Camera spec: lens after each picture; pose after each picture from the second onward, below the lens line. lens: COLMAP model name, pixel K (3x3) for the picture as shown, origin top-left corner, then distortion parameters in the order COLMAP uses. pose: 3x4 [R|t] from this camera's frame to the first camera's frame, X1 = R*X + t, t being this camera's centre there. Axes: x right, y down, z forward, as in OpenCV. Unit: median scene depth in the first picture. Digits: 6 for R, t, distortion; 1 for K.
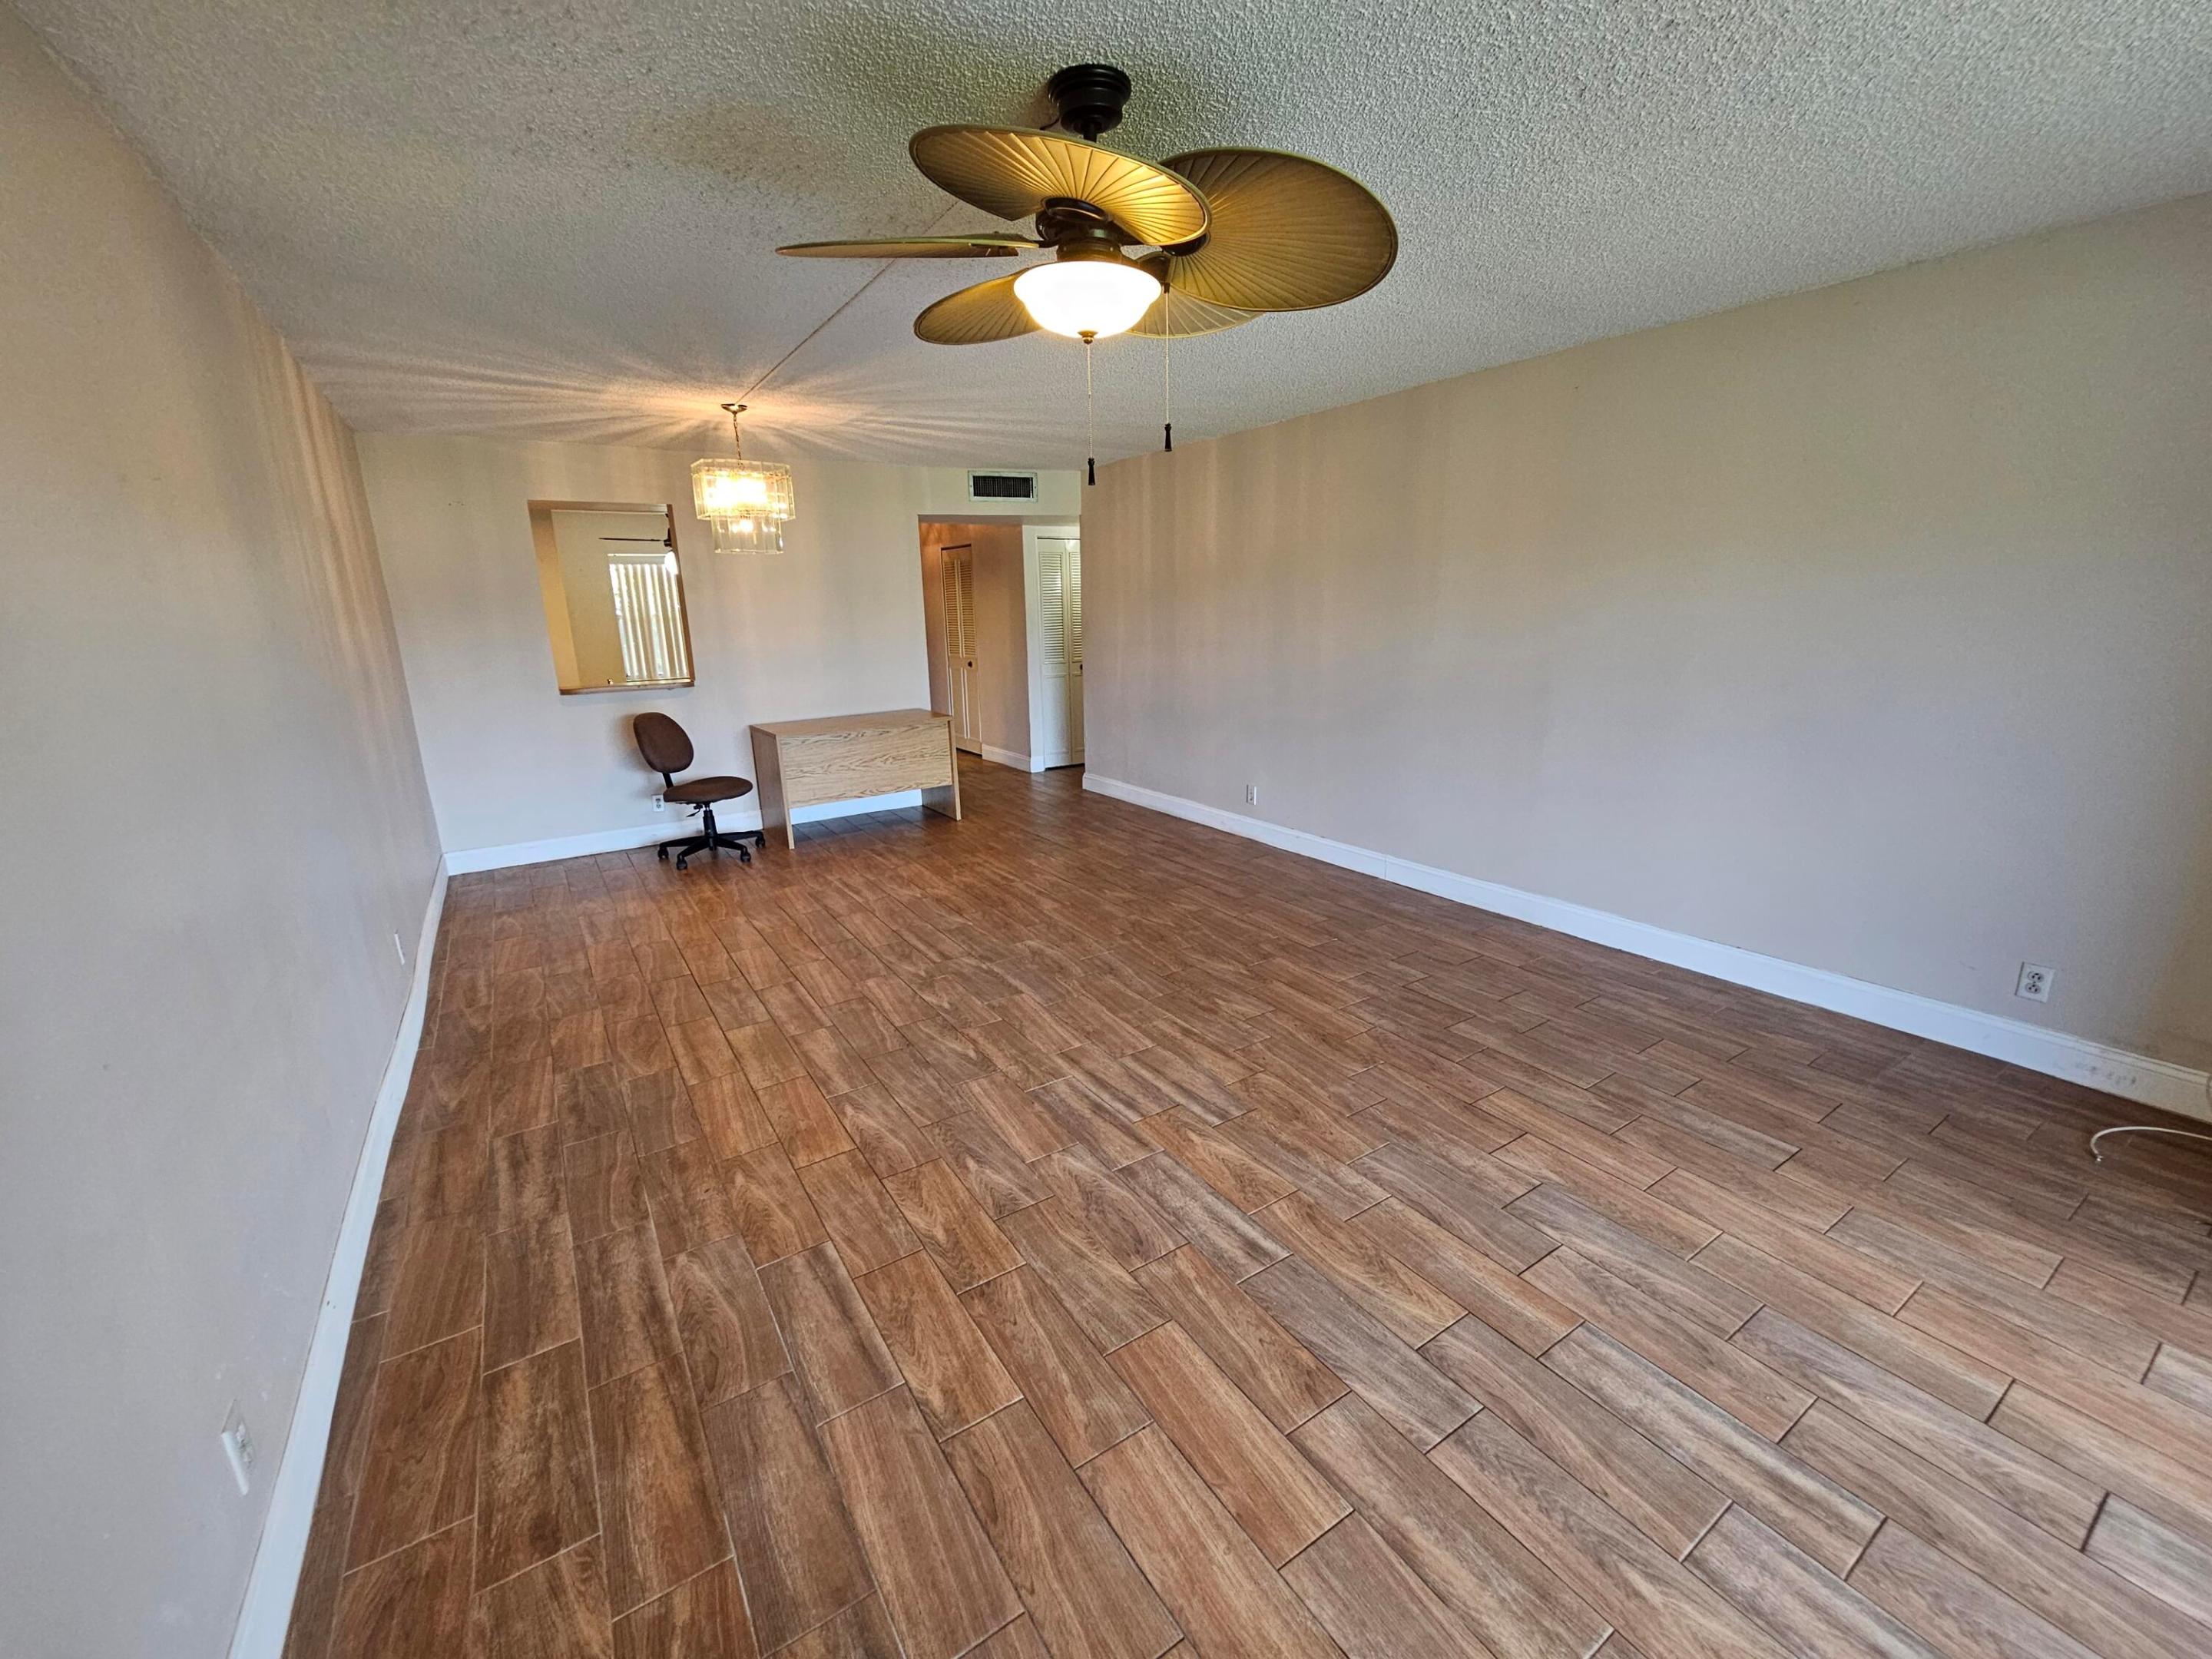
lens RADIAL K [[904.0, 0, 1100.2], [0, 904.0, 818.8], [0, 0, 1]] dist [-0.000820, 0.001752]
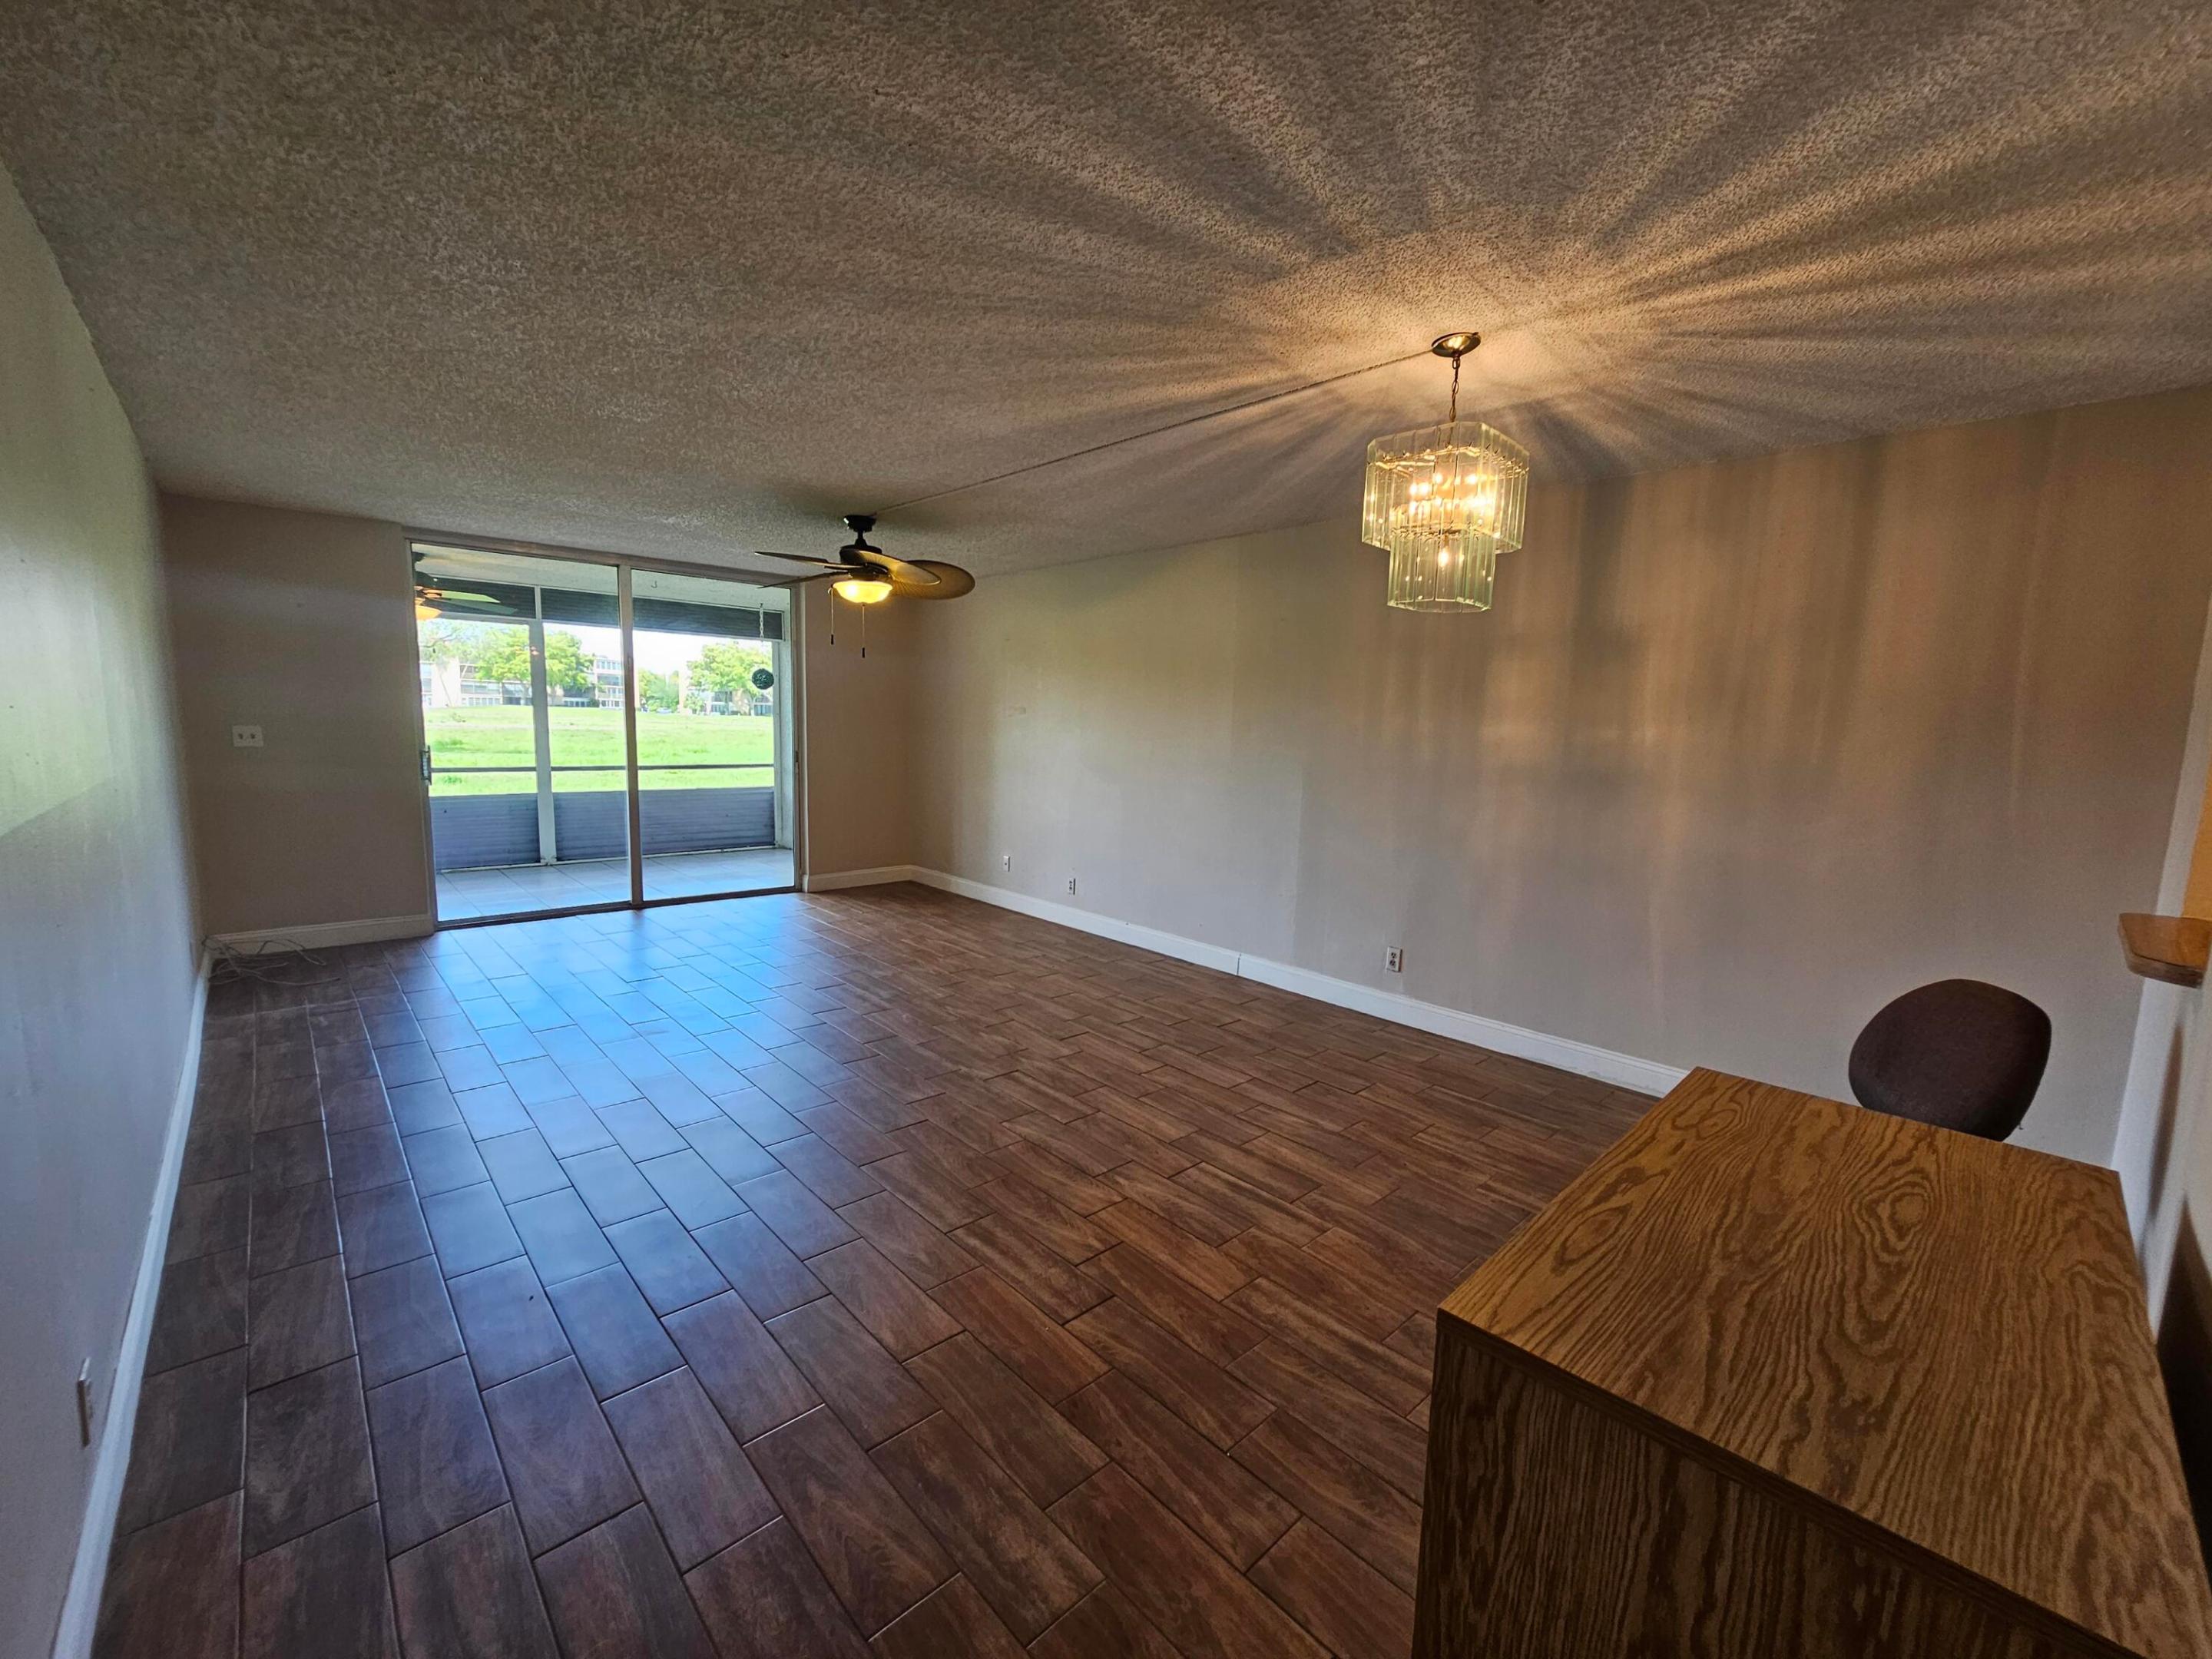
lens RADIAL K [[904.0, 0, 1098.0], [0, 904.0, 833.8], [0, 0, 1]] dist [-0.000820, 0.001752]
pose [[-0.985802, 0.014757, -0.167263, -0.119230], [-0.046019, 0.934246, 0.353647, -0.445493], [0.161484, 0.356323, -0.920302, 1.937598]]
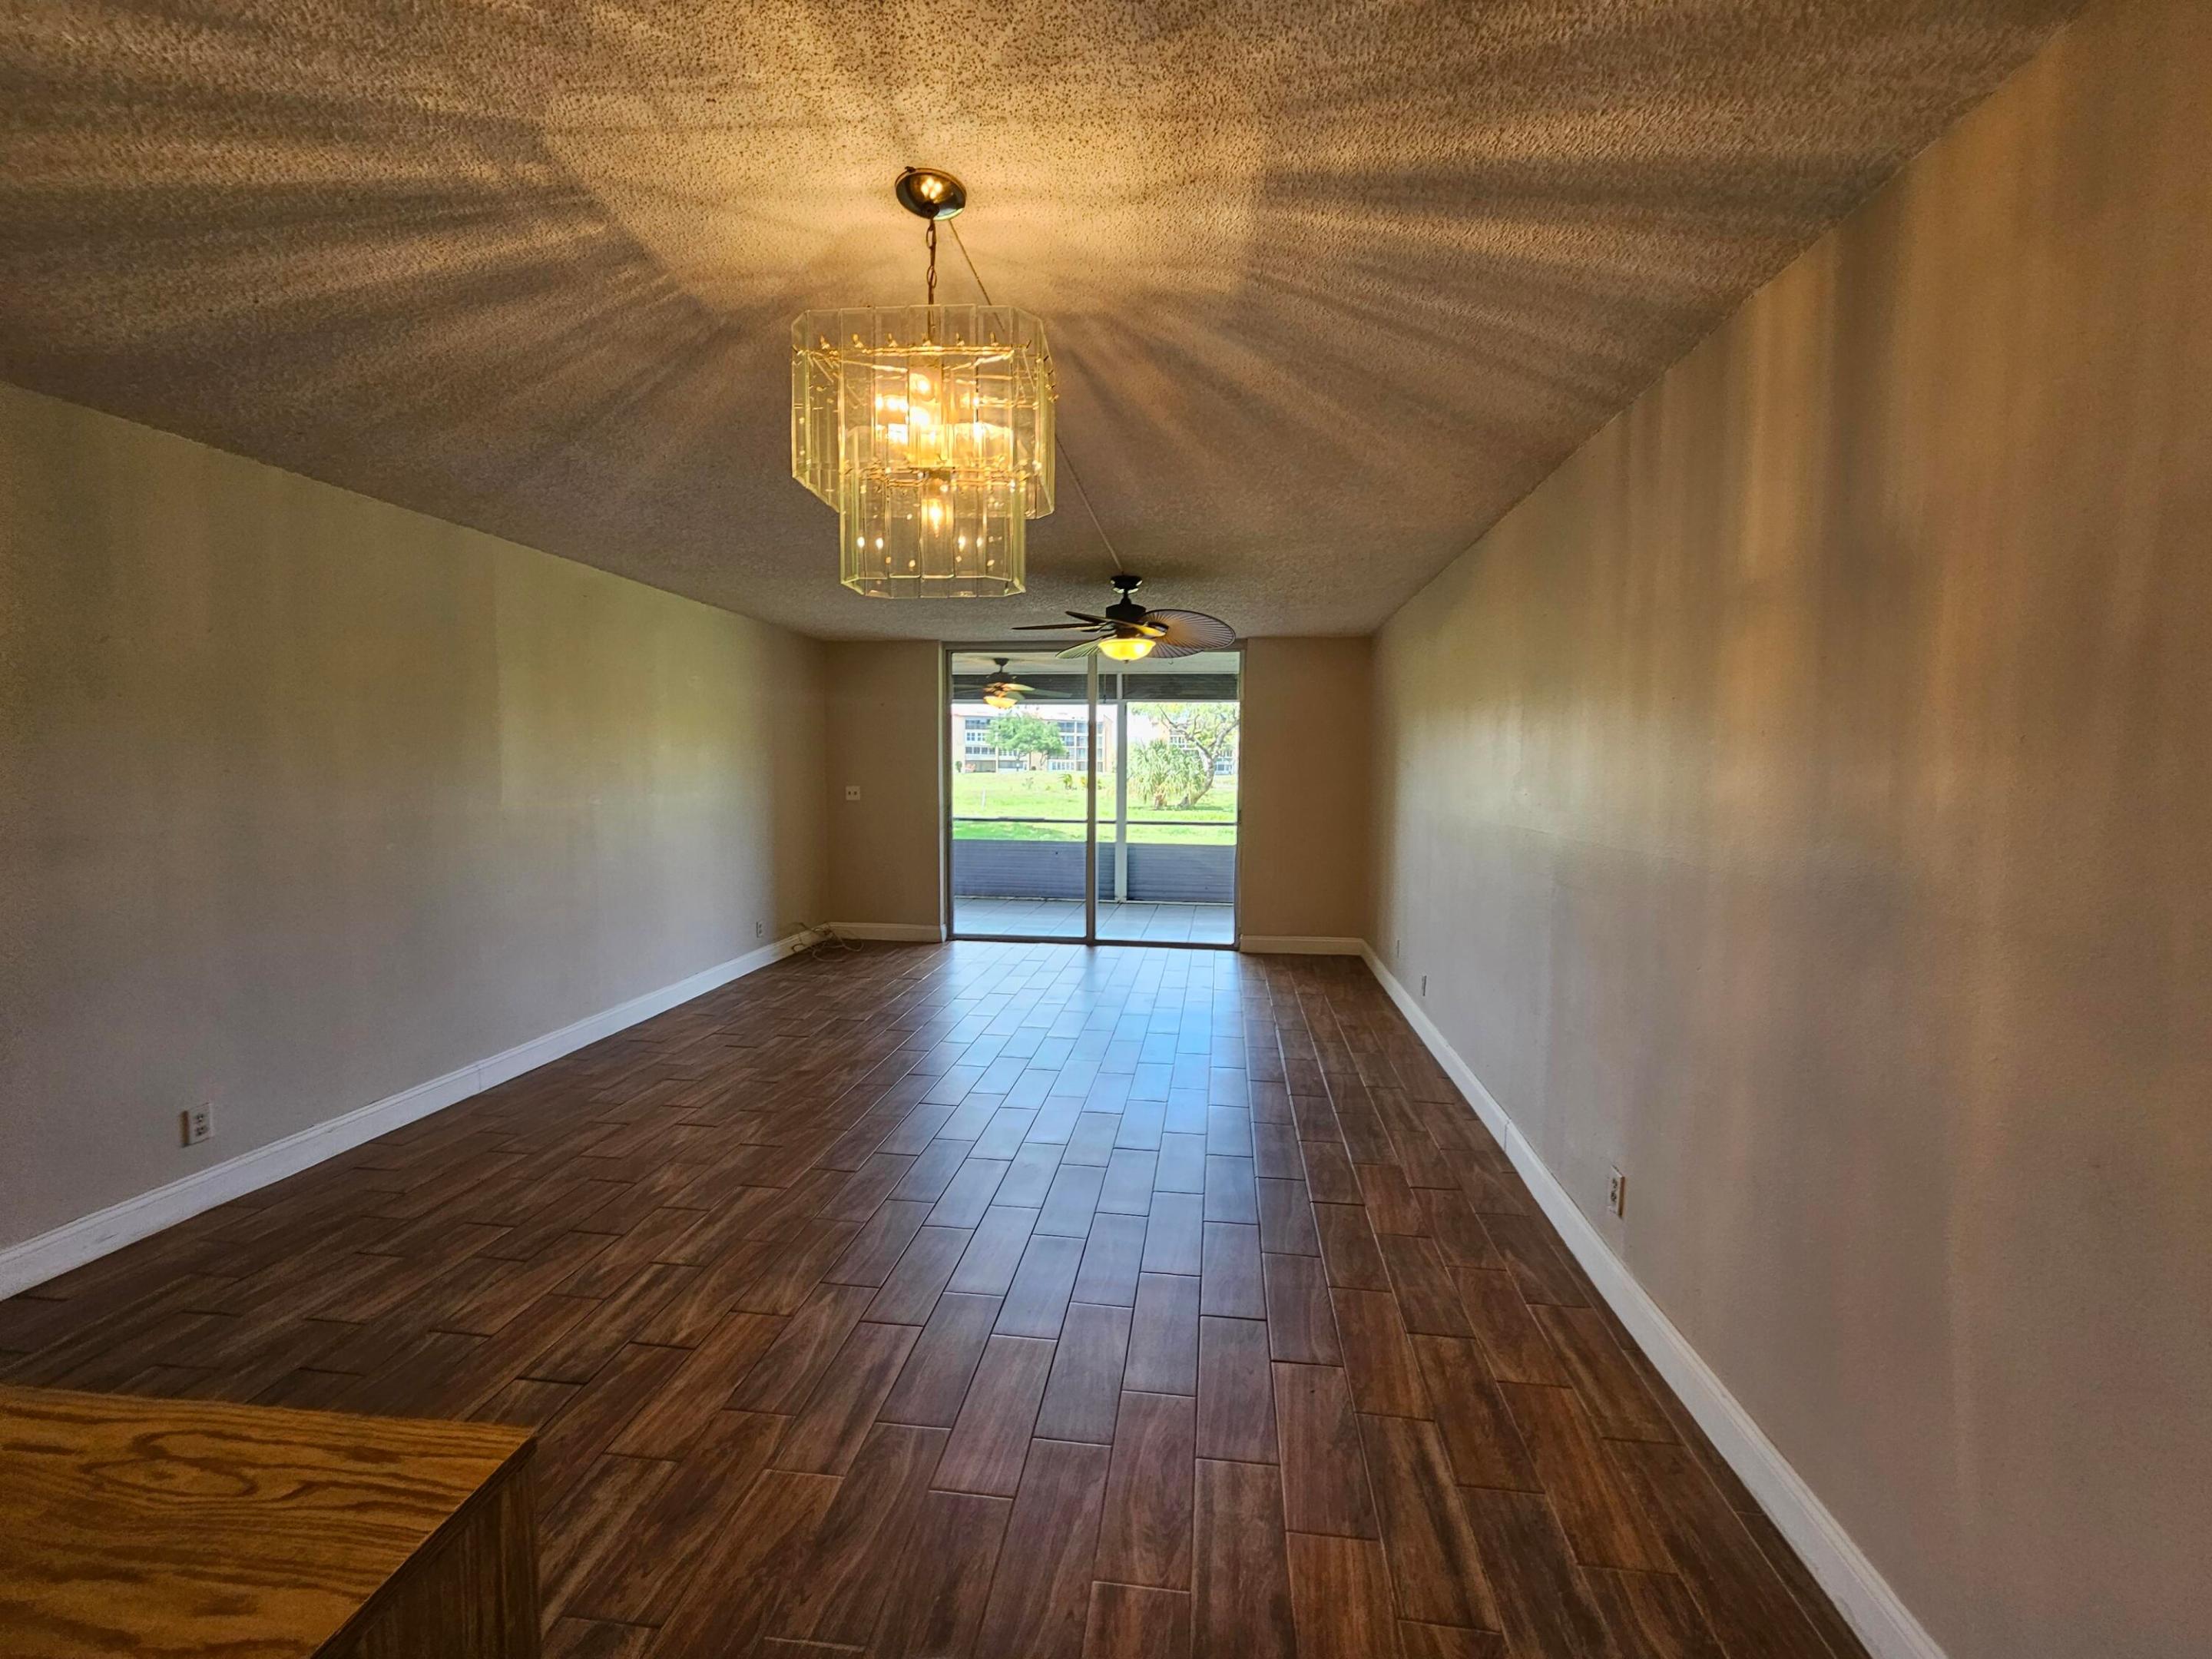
lens RADIAL K [[904.0, 0, 1114.3], [0, 904.0, 831.6], [0, 0, 1]] dist [-0.000820, 0.001752]
pose [[-0.770221, -0.032100, 0.636968, -0.854126], [0.154926, 0.959401, 0.235686, -0.351550], [-0.618673, 0.280214, -0.733978, 1.593044]]
